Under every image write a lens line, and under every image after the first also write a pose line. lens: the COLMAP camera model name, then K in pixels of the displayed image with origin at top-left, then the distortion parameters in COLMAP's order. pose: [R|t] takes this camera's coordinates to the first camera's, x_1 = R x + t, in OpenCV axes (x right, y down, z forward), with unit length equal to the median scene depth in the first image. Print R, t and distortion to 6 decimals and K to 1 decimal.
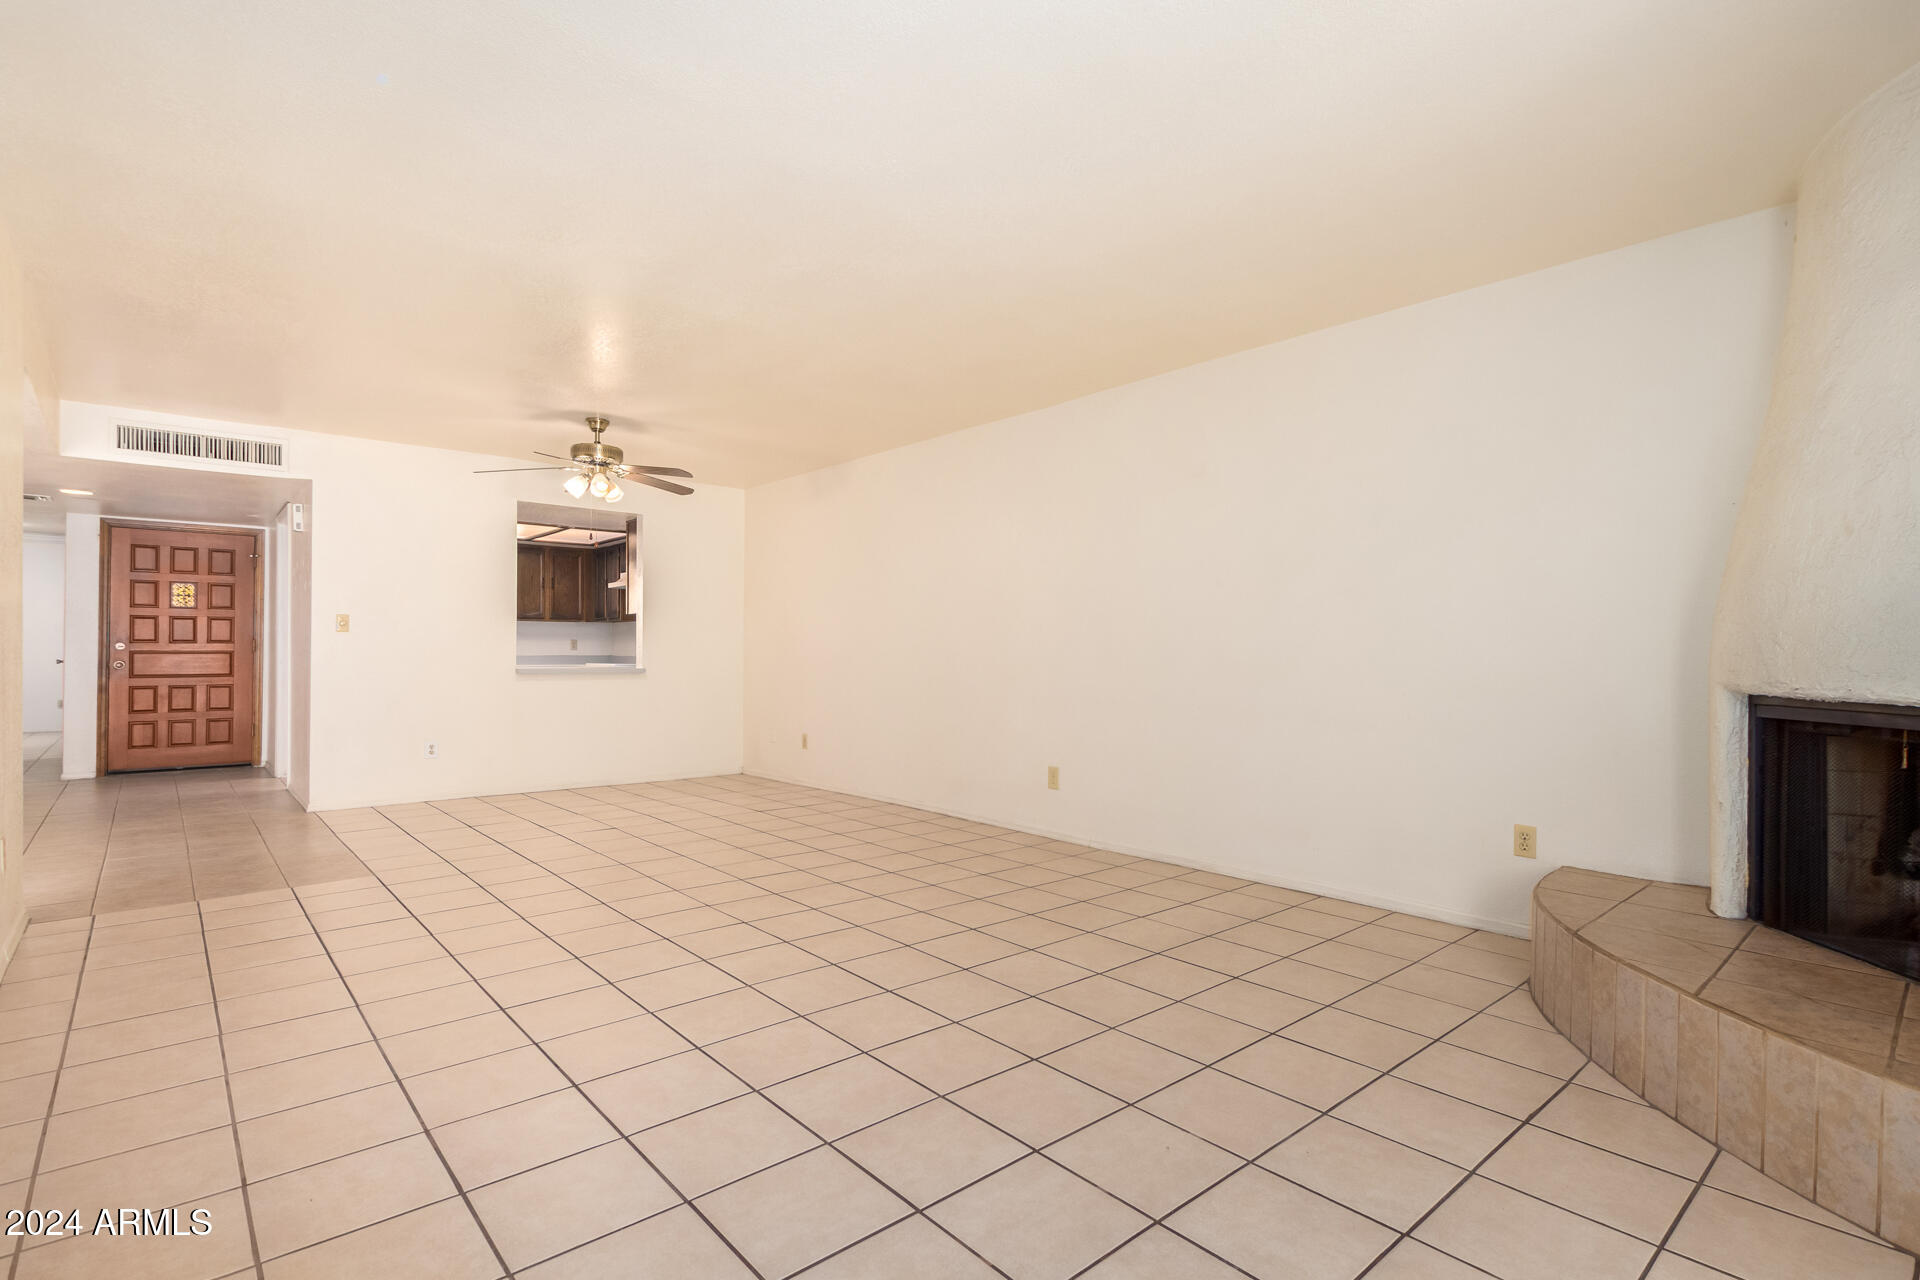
lens RADIAL K [[916.8, 0, 969.7], [0, 916.8, 648.2], [0, 0, 1]] dist [0.008443, -0.002386]
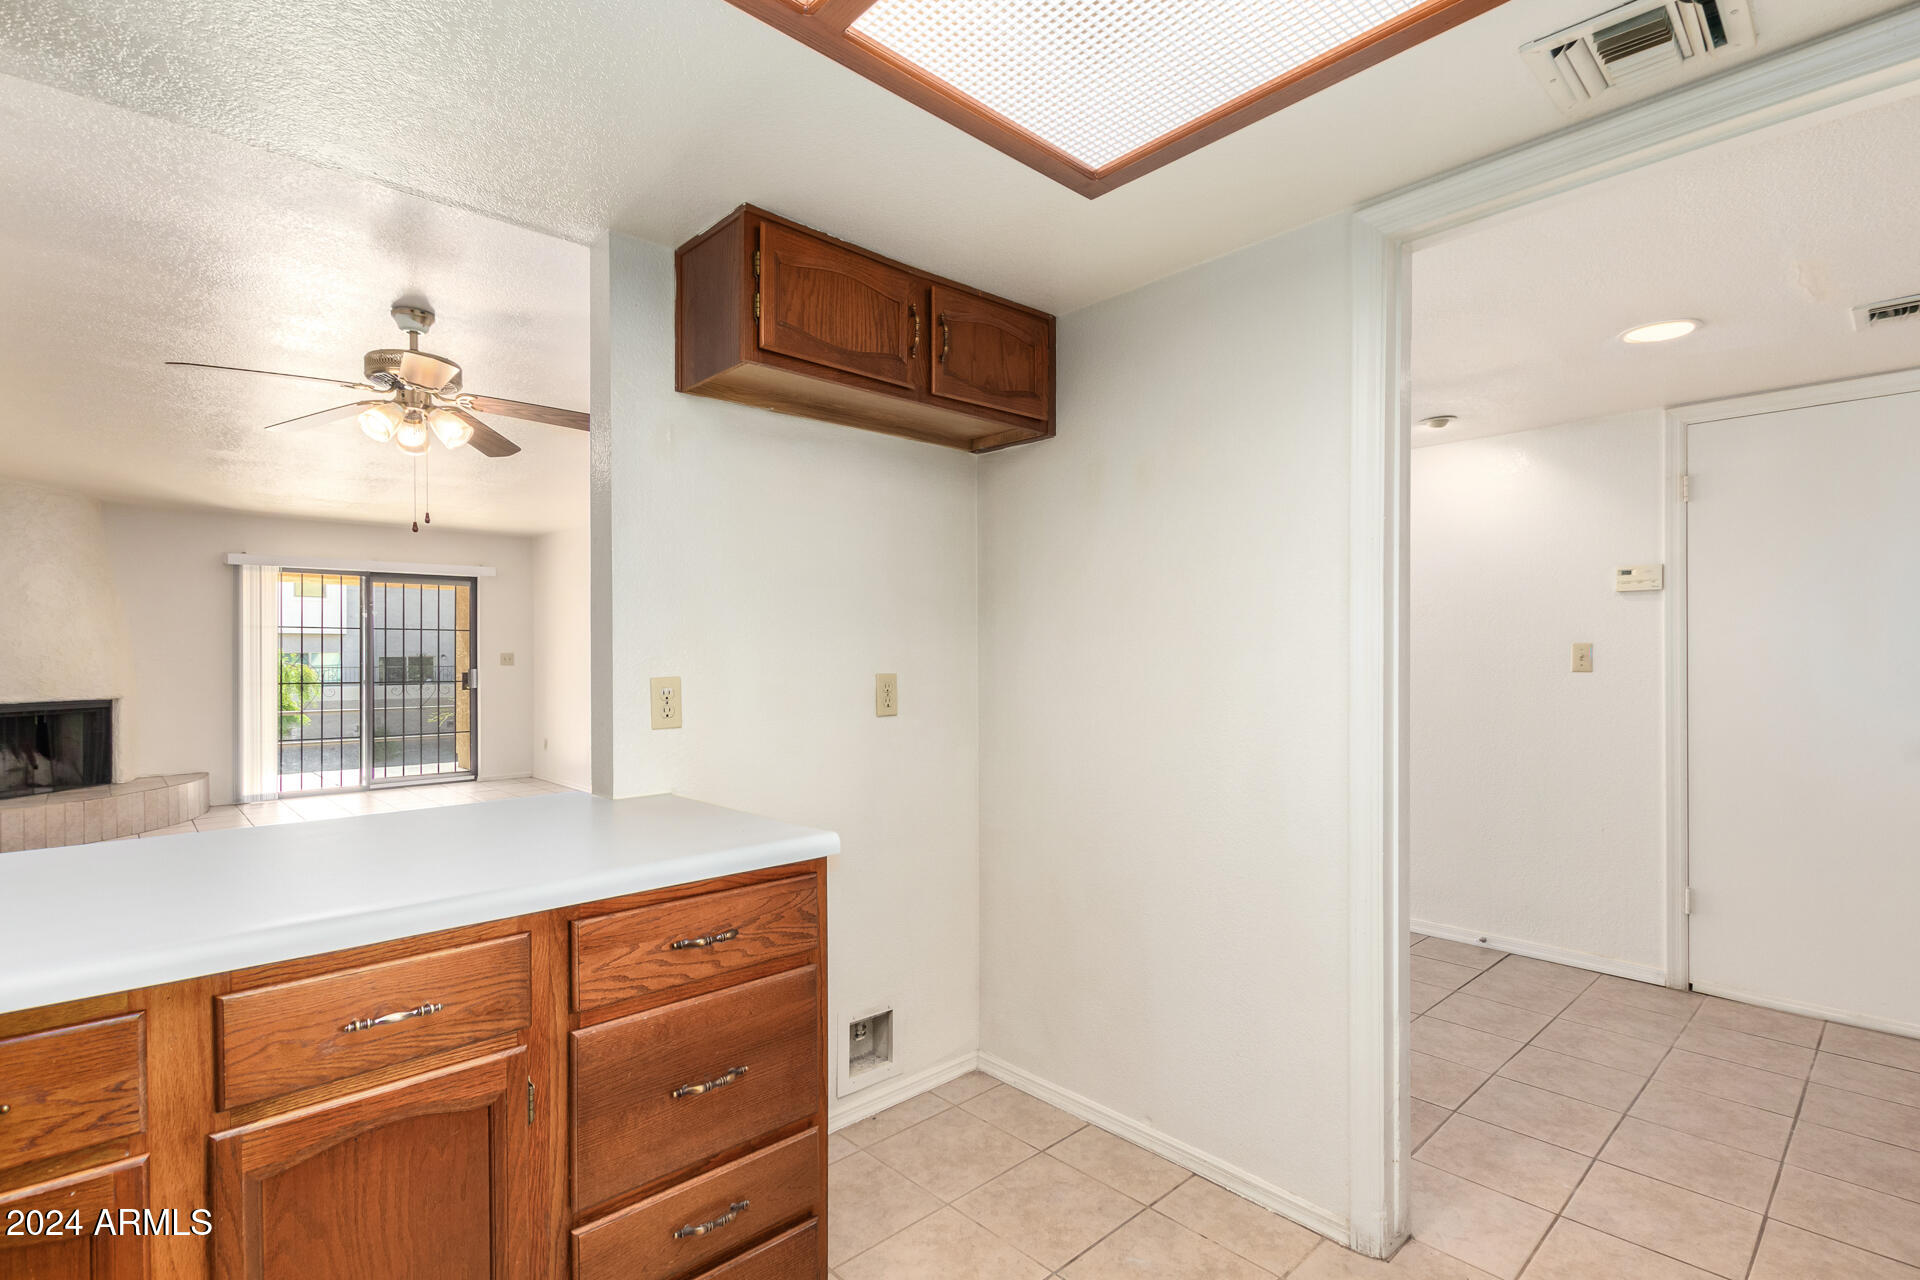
lens RADIAL K [[916.8, 0, 990.1], [0, 916.8, 653.8], [0, 0, 1]] dist [0.008443, -0.002386]
pose [[-0.999274, -0.002211, -0.038043, -2.043922], [-0.002065, 0.999990, -0.003886, -0.093831], [0.038051, -0.003805, -0.999269, 4.351992]]
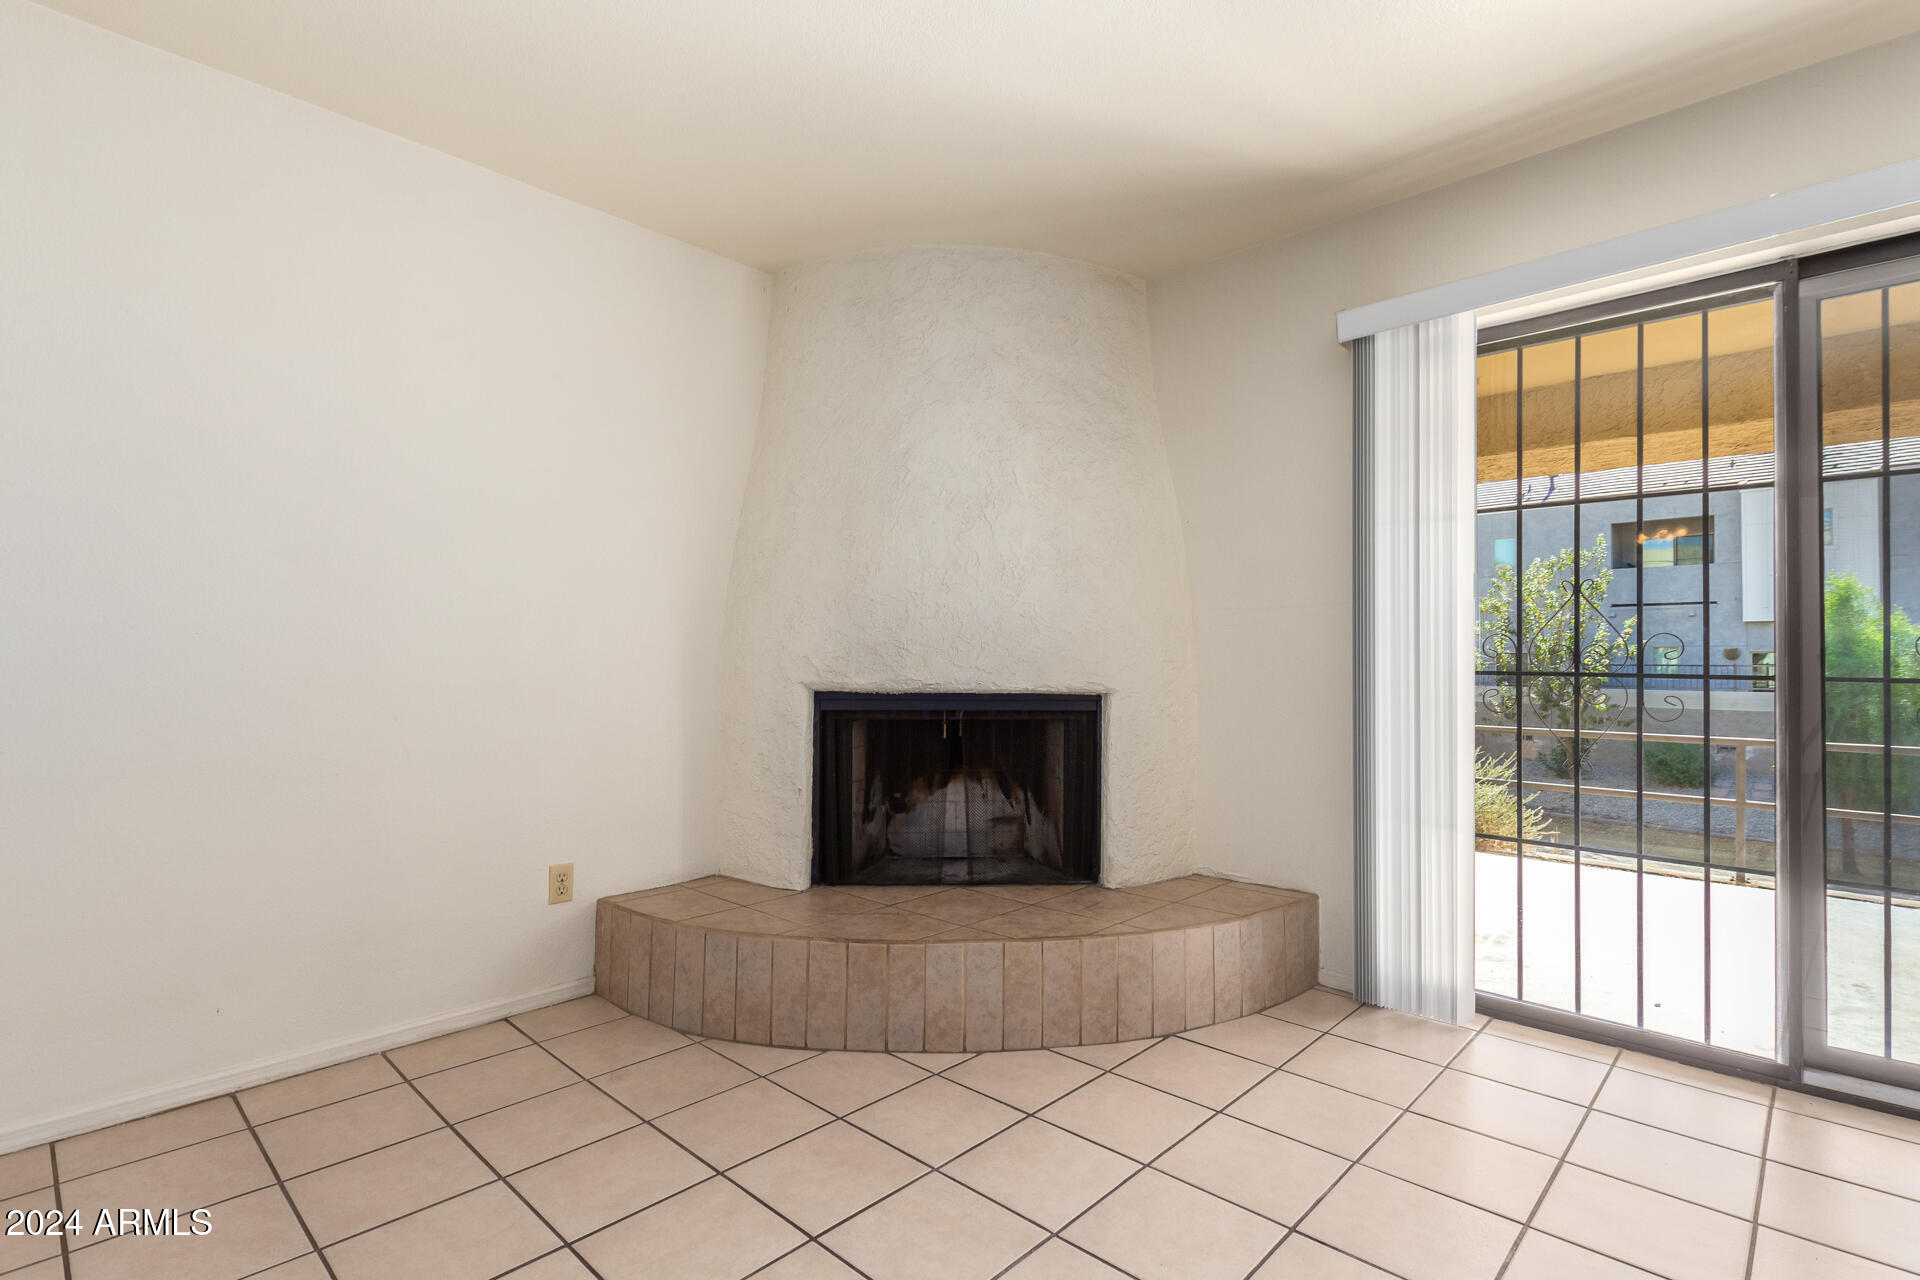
lens RADIAL K [[916.8, 0, 956.0], [0, 916.8, 646.6], [0, 0, 1]] dist [0.008443, -0.002386]
pose [[-0.084012, 0.005191, 0.996451, -0.415537], [-0.005792, 0.999967, -0.005698, -0.000871], [-0.996448, -0.006250, -0.083980, 1.185834]]
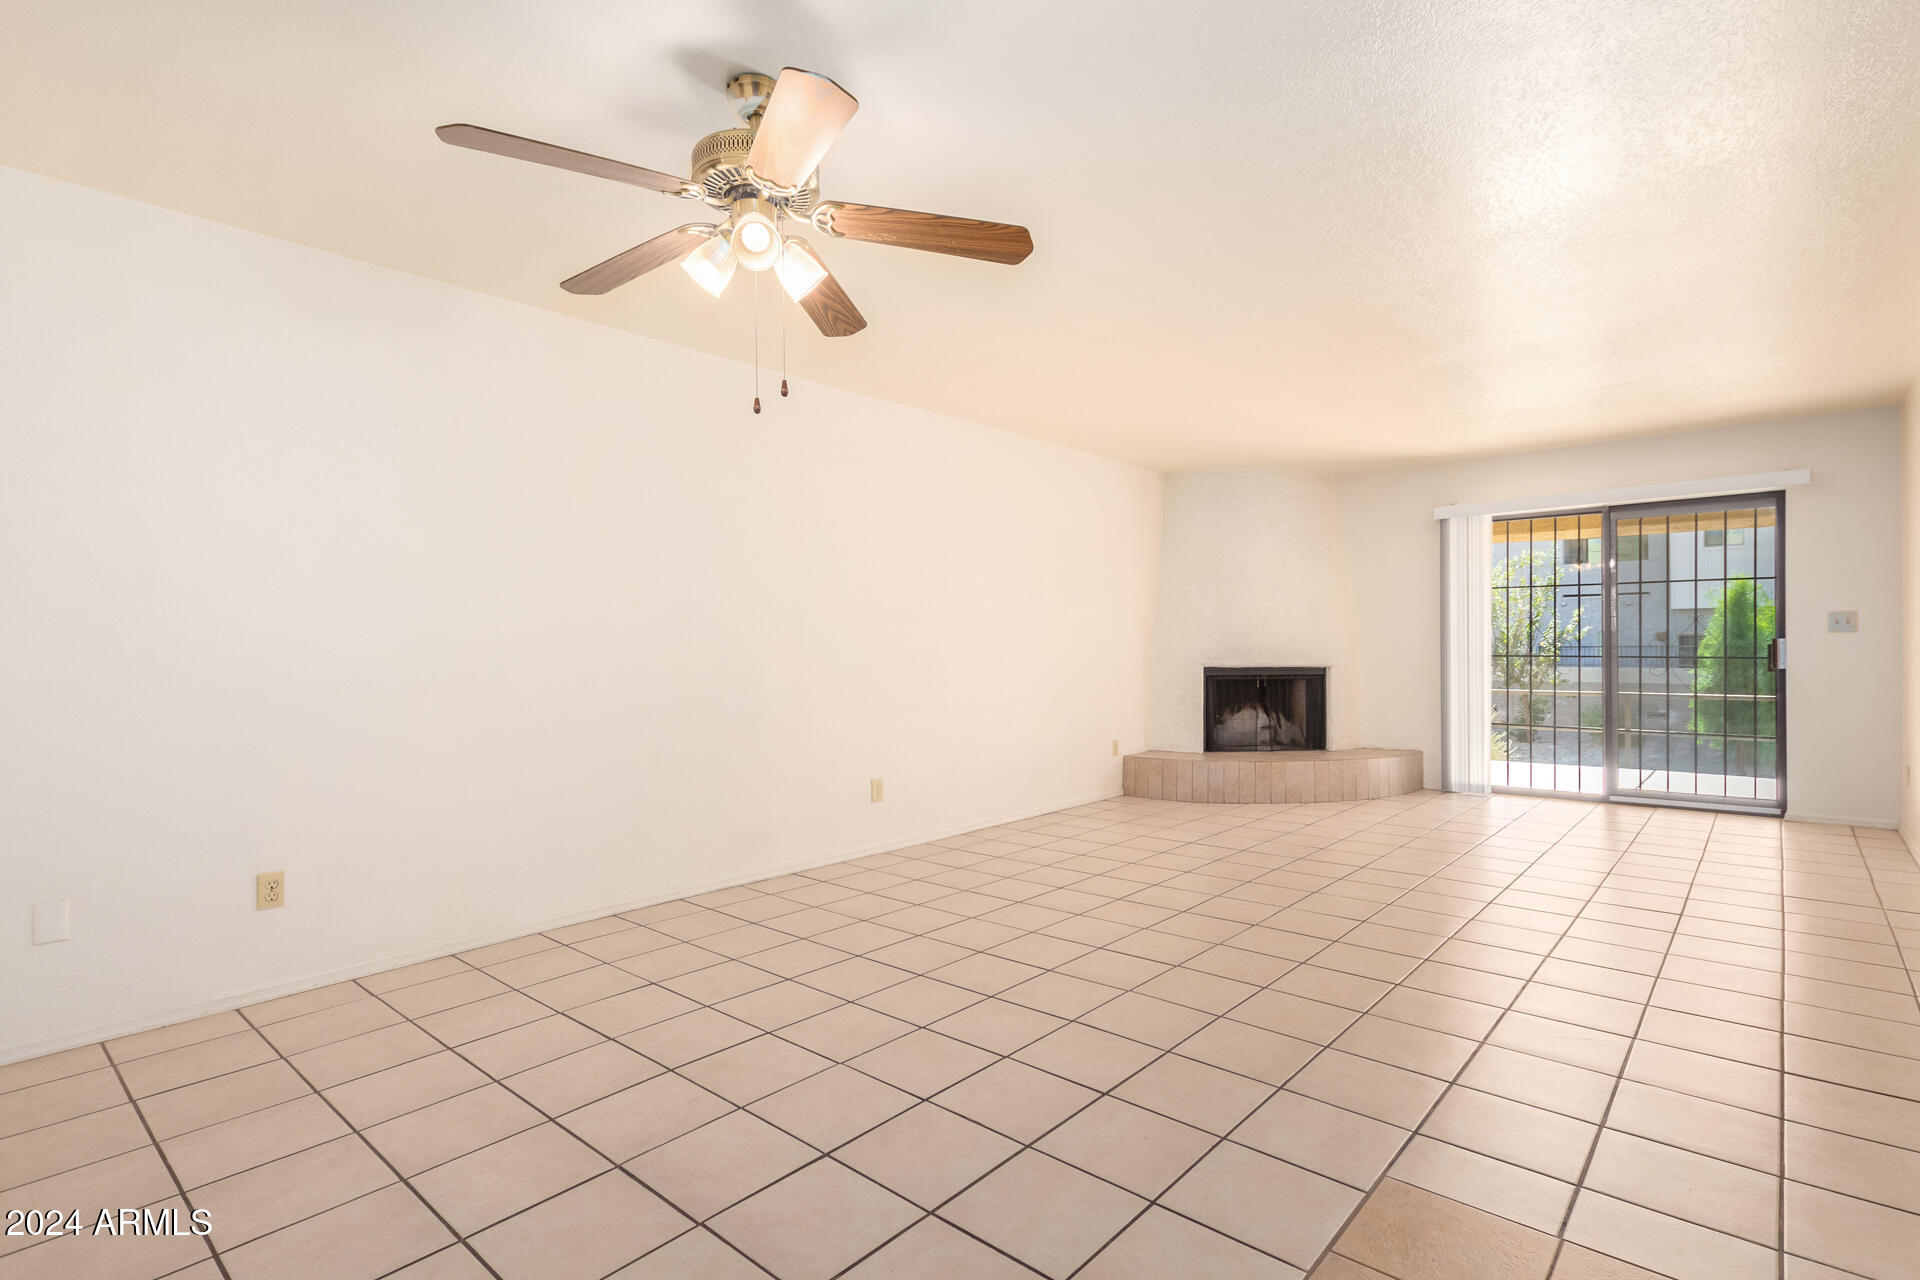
lens RADIAL K [[916.8, 0, 948.6], [0, 916.8, 649.4], [0, 0, 1]] dist [0.008443, -0.002386]
pose [[-0.110052, -0.009869, 0.993877, -2.202637], [0.005587, 0.999929, 0.010548, -0.043156], [-0.993910, 0.006713, -0.109989, 2.609938]]
